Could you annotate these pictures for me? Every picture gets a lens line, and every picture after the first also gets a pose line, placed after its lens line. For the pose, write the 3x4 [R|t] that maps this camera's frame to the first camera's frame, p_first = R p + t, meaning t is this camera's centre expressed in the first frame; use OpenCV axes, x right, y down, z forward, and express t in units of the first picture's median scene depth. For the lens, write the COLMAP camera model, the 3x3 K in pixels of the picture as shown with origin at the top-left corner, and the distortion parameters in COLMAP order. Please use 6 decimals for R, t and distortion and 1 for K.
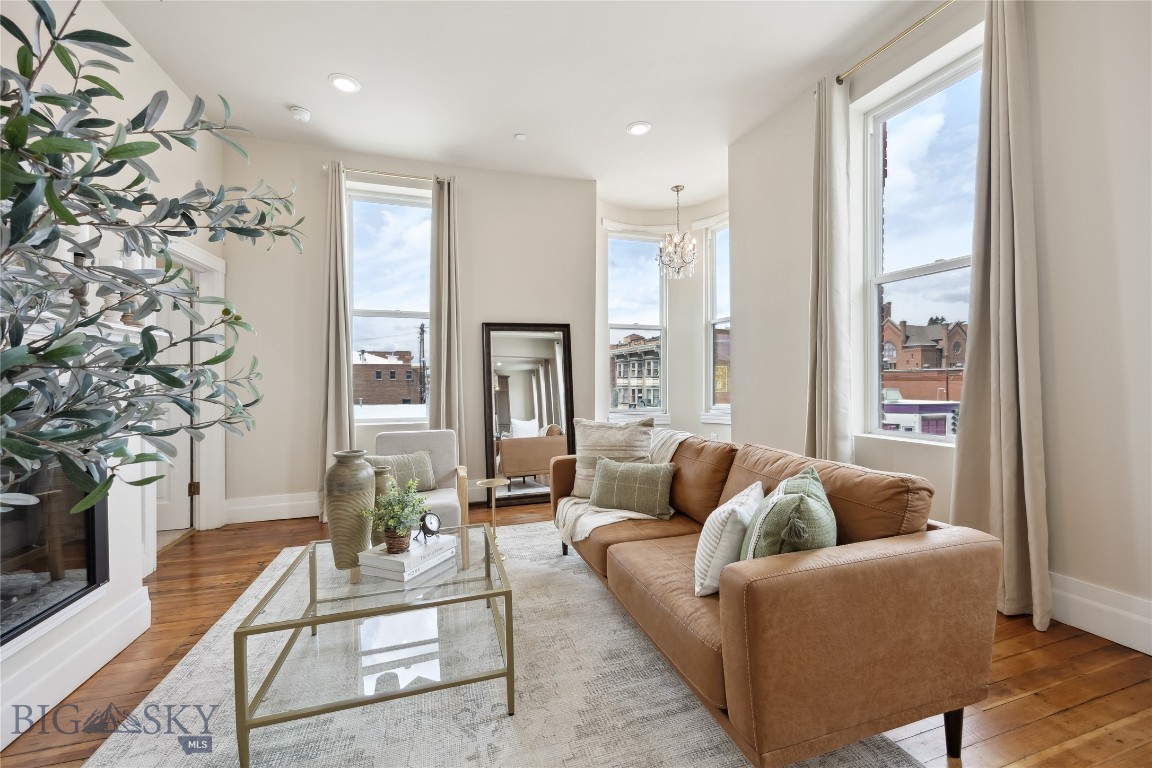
lens RADIAL K [[463.4, 0, 586.7], [0, 463.4, 383.5], [0, 0, 1]] dist [-0.000570, -0.000045]
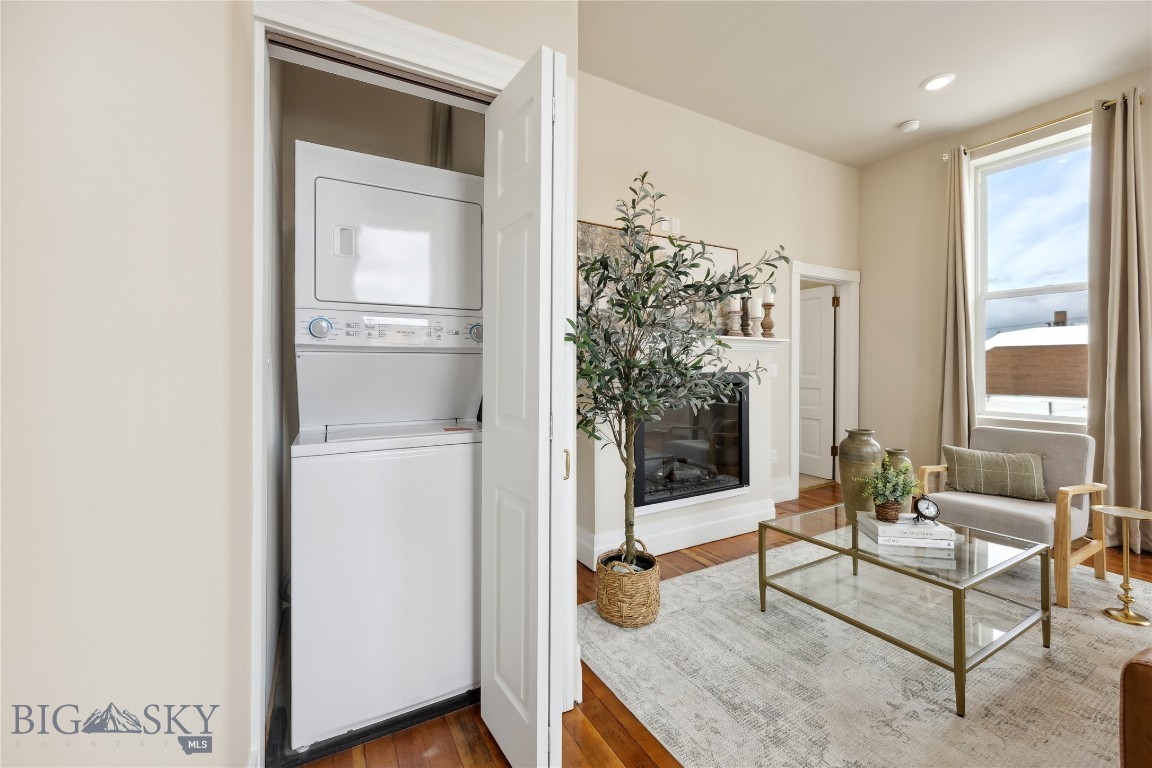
lens RADIAL K [[459.7, 0, 574.0], [0, 459.7, 373.3], [0, 0, 1]] dist [0.000364, 0.000044]
pose [[0.212824, 0.017488, -0.976934, 0.266147], [-0.006986, 0.999841, 0.016376, -0.009467], [0.977065, 0.003340, 0.212913, -0.004266]]
